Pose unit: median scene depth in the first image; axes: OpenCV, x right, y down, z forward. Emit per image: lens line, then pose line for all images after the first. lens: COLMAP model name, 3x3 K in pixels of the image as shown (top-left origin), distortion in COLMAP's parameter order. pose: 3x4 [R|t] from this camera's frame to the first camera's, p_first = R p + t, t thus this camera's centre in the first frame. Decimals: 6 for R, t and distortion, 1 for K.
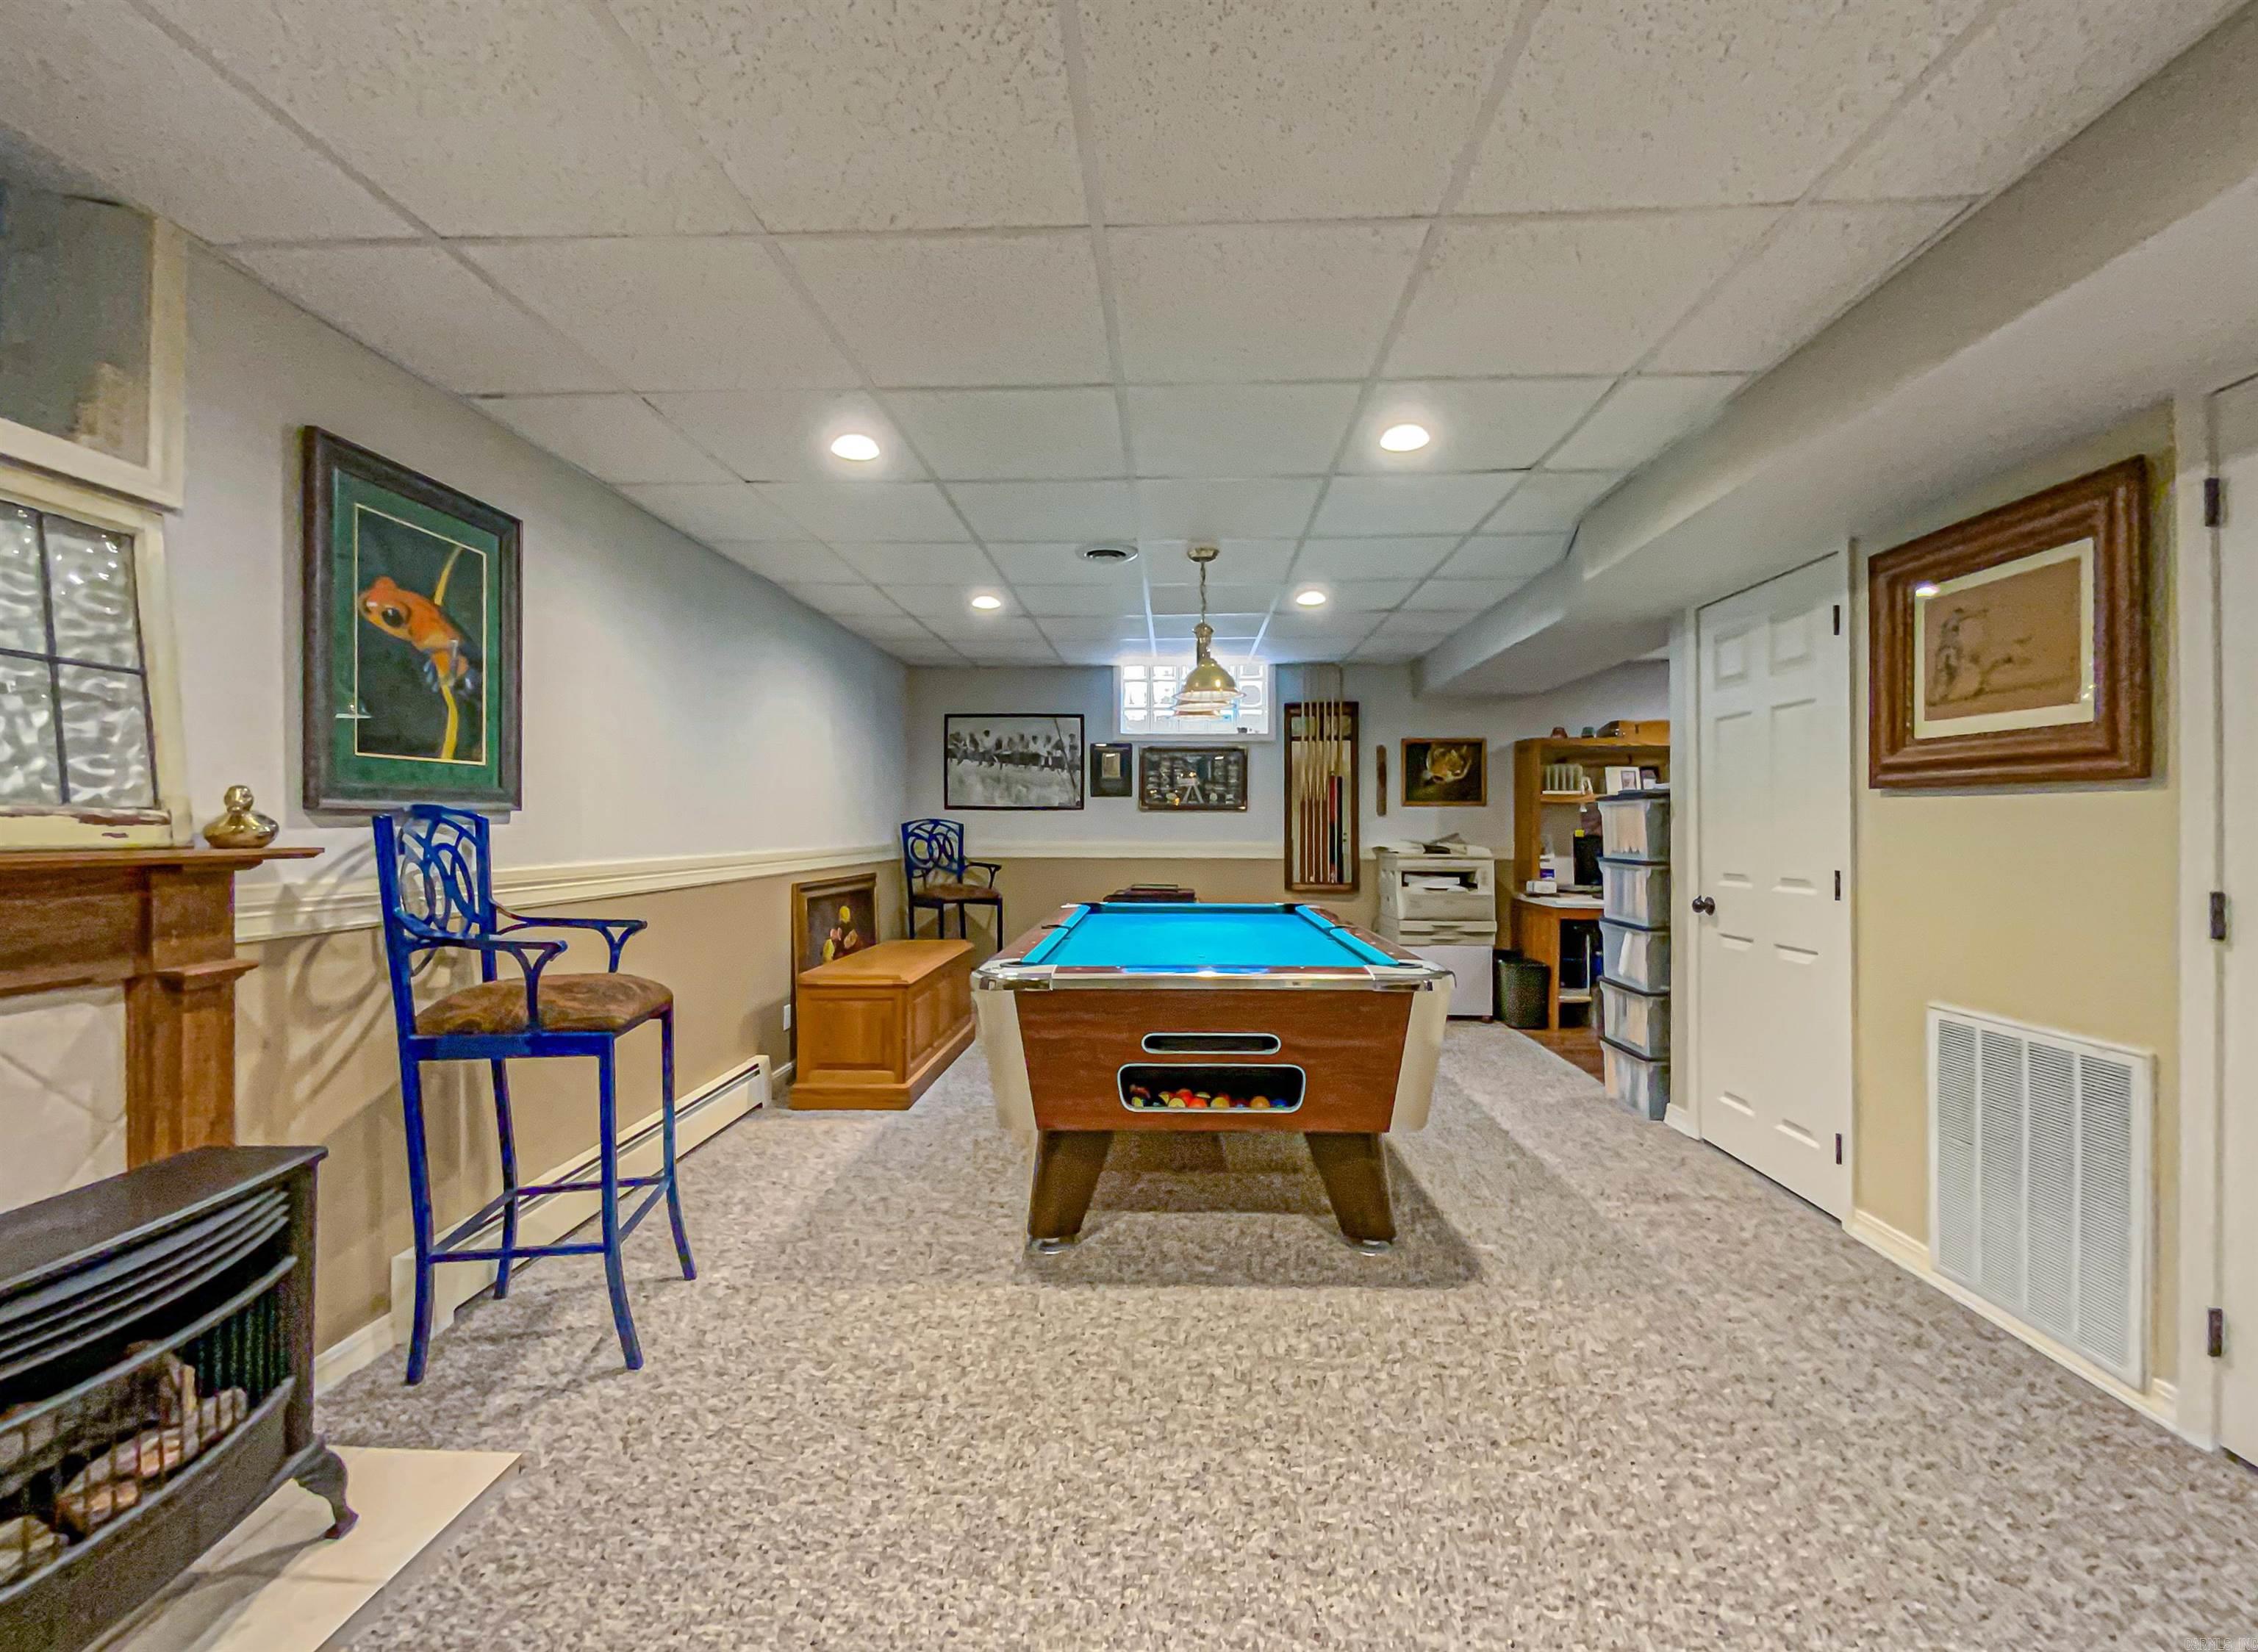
lens RADIAL K [[944.5, 0, 1148.3], [0, 944.5, 831.9], [0, 0, 1]] dist [0.011061, -0.000354]
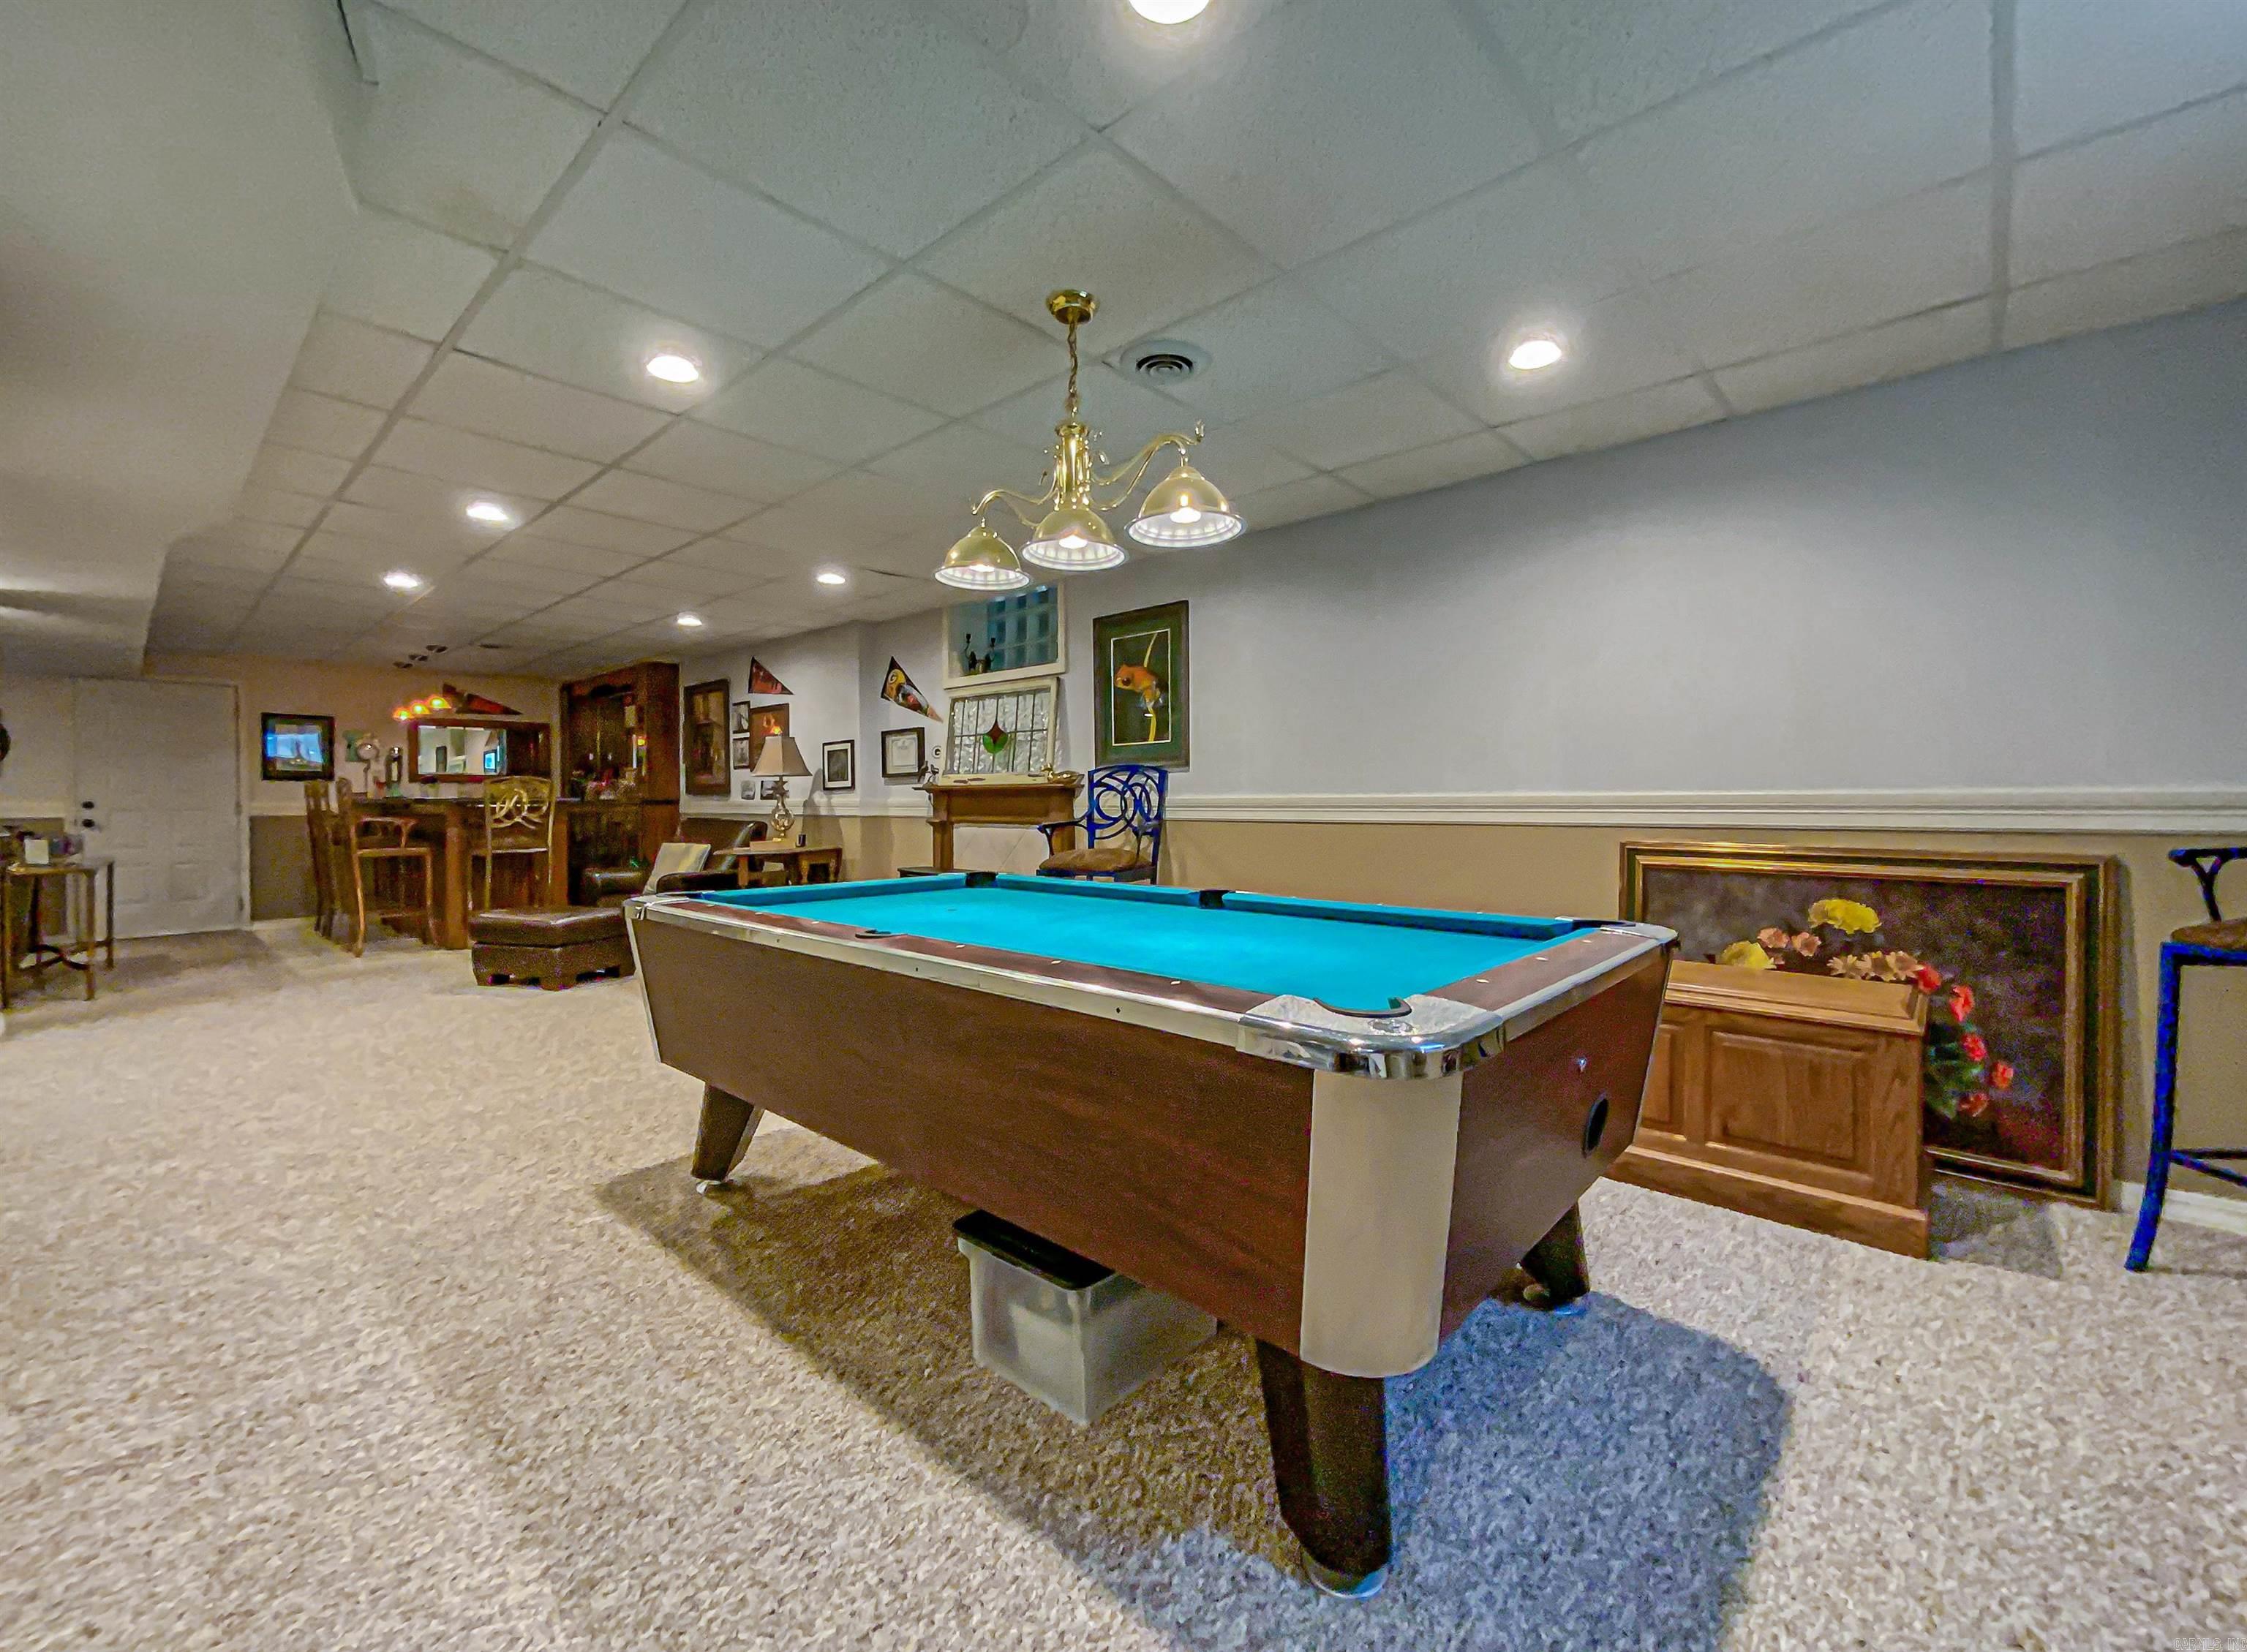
lens RADIAL K [[939.9, 0, 1126.9], [0, 939.9, 811.6], [0, 0, 1]] dist [0.011061, -0.000354]
pose [[-0.655881, 0.010528, -0.754791, 0.806536], [-0.004142, 0.999838, 0.017544, 0.037524], [0.754853, 0.014633, -0.655731, 2.275203]]
